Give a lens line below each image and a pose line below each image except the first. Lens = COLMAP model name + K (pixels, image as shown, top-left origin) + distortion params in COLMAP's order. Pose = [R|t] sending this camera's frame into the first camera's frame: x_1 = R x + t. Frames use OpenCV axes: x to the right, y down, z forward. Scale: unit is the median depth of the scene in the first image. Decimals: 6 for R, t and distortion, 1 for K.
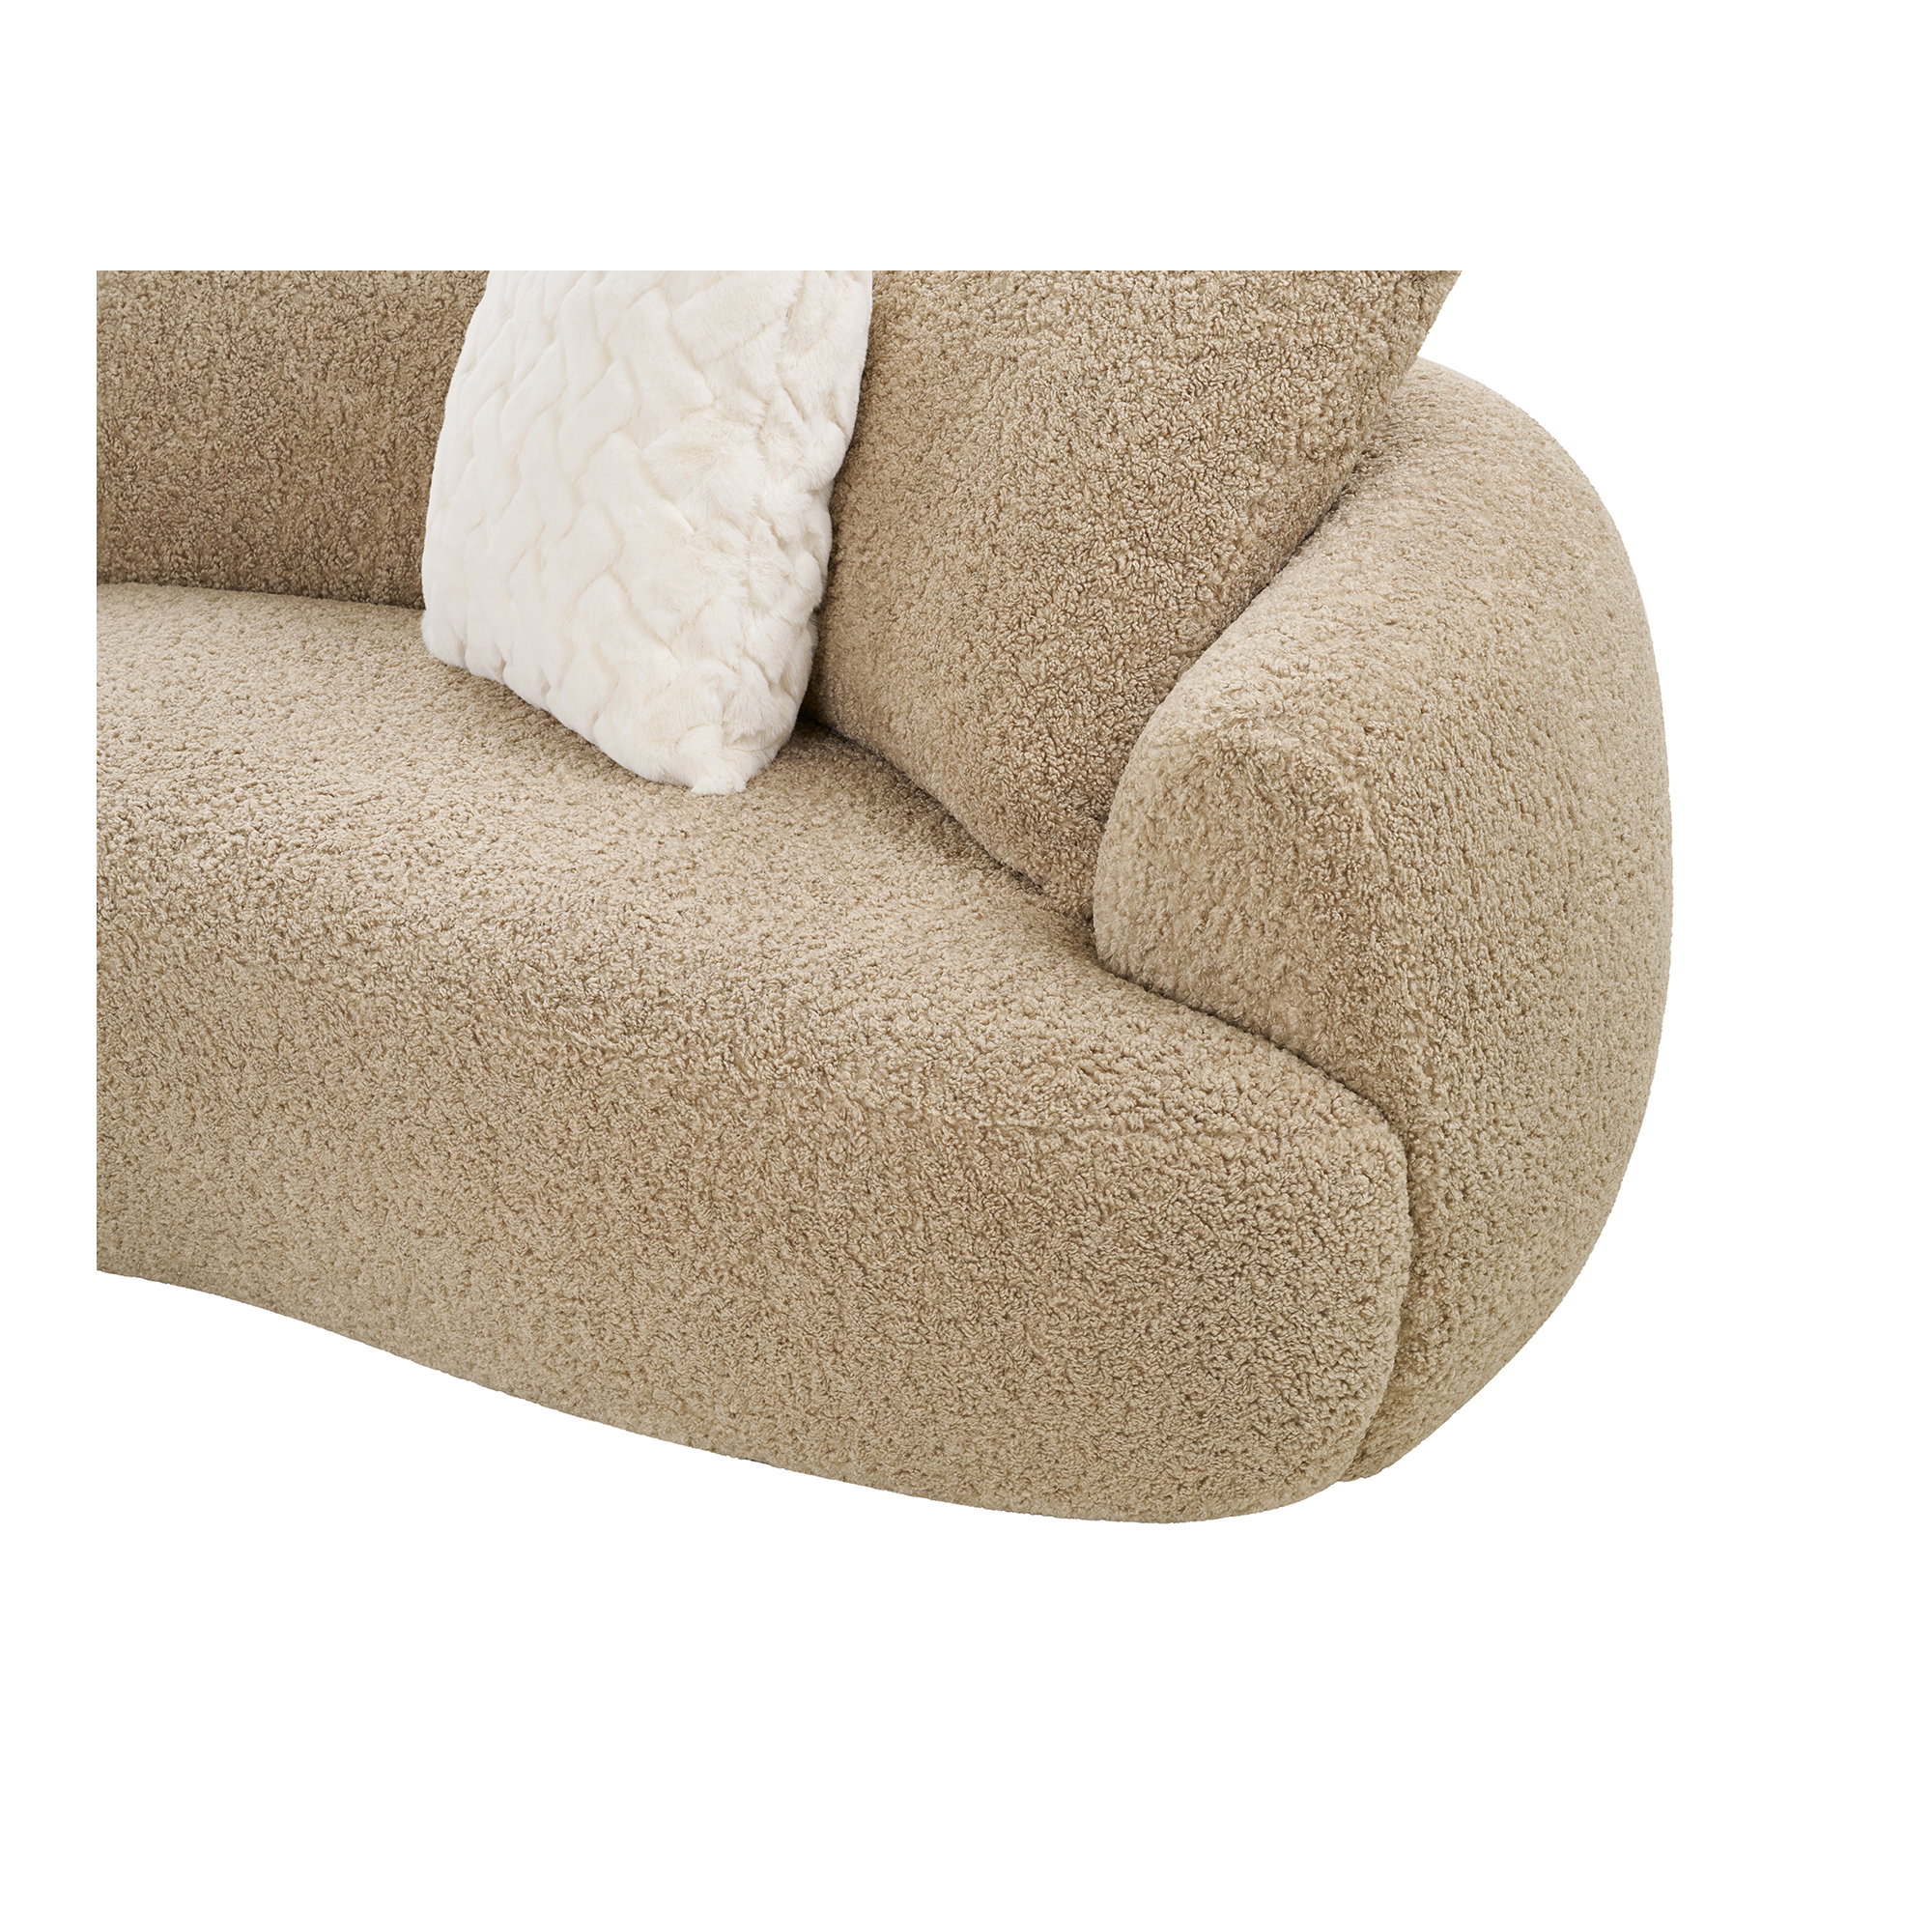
lens RADIAL K [[5555.8, 0, 966.0], [0, 5555.8, 966.0], [0, 0, 1]] dist [0.141729, 0.175583]
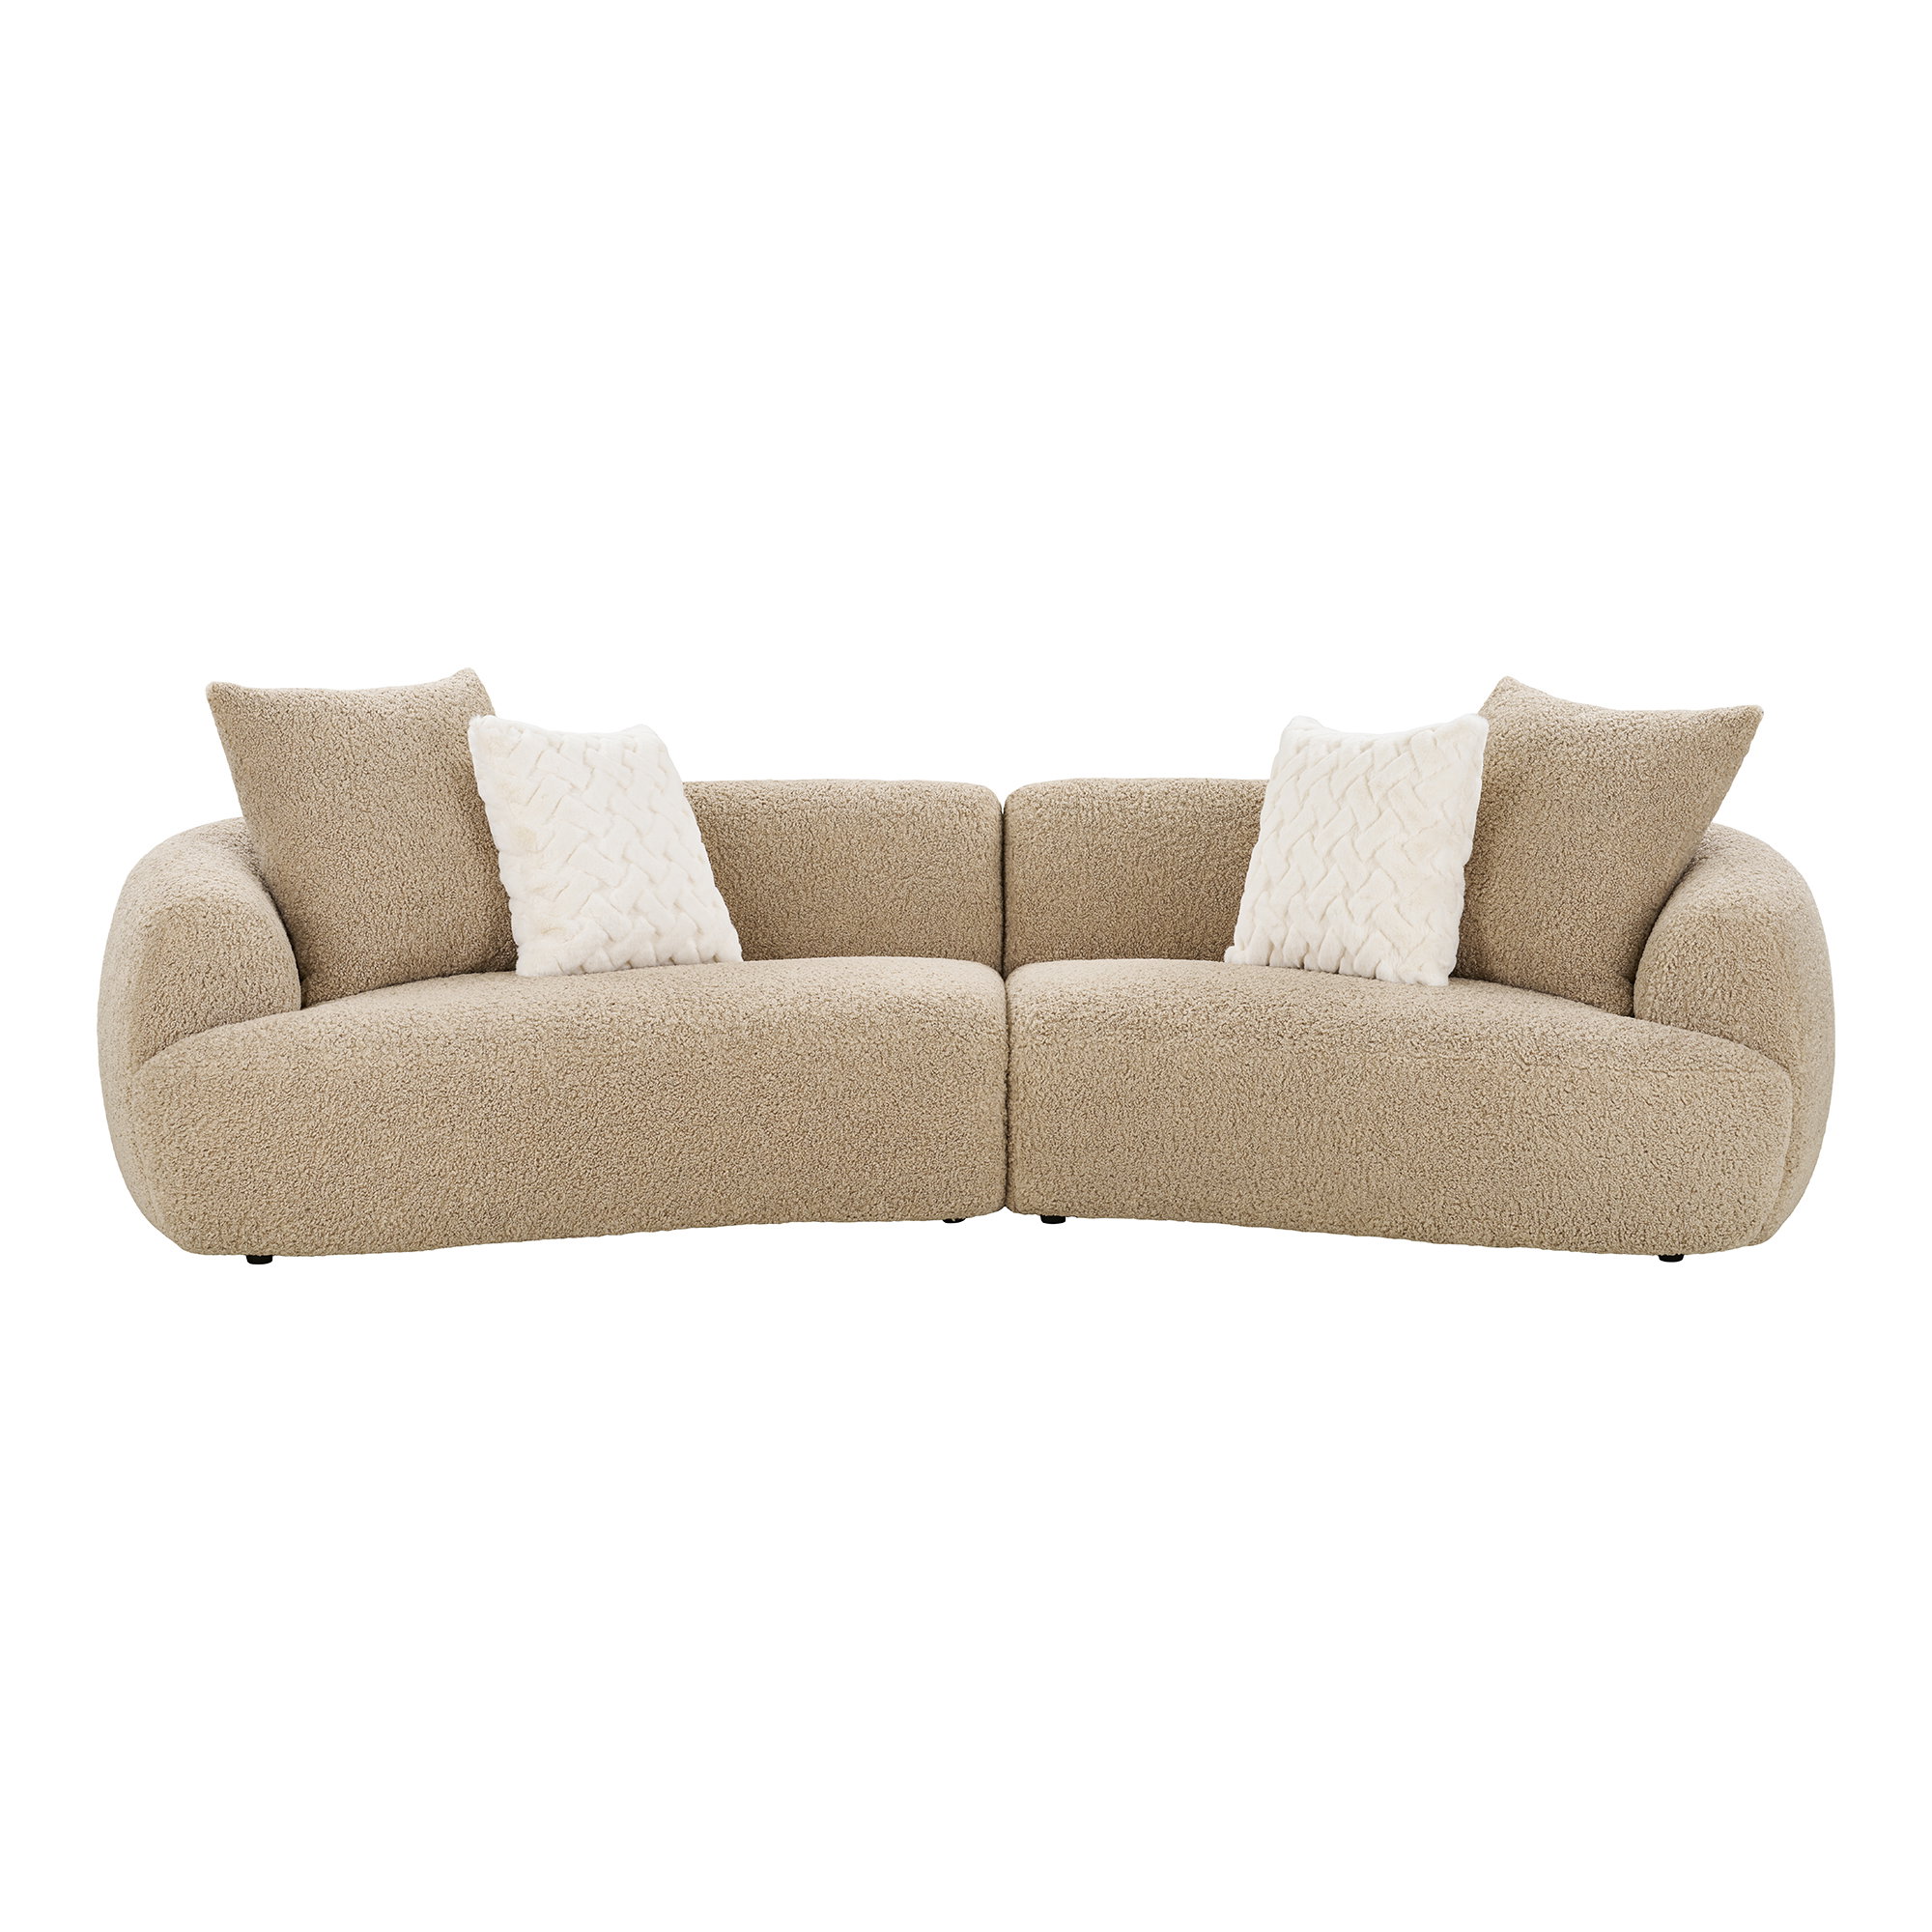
lens RADIAL K [[5555.8, 0, 966.0], [0, 5555.8, 966.0], [0, 0, 1]] dist [0.141729, 0.175583]
pose [[0.973842, -0.005324, 0.227162, -0.799157], [0.057173, 0.973303, -0.222287, 0.487053], [-0.219914, 0.229460, 0.948149, -1.216645]]
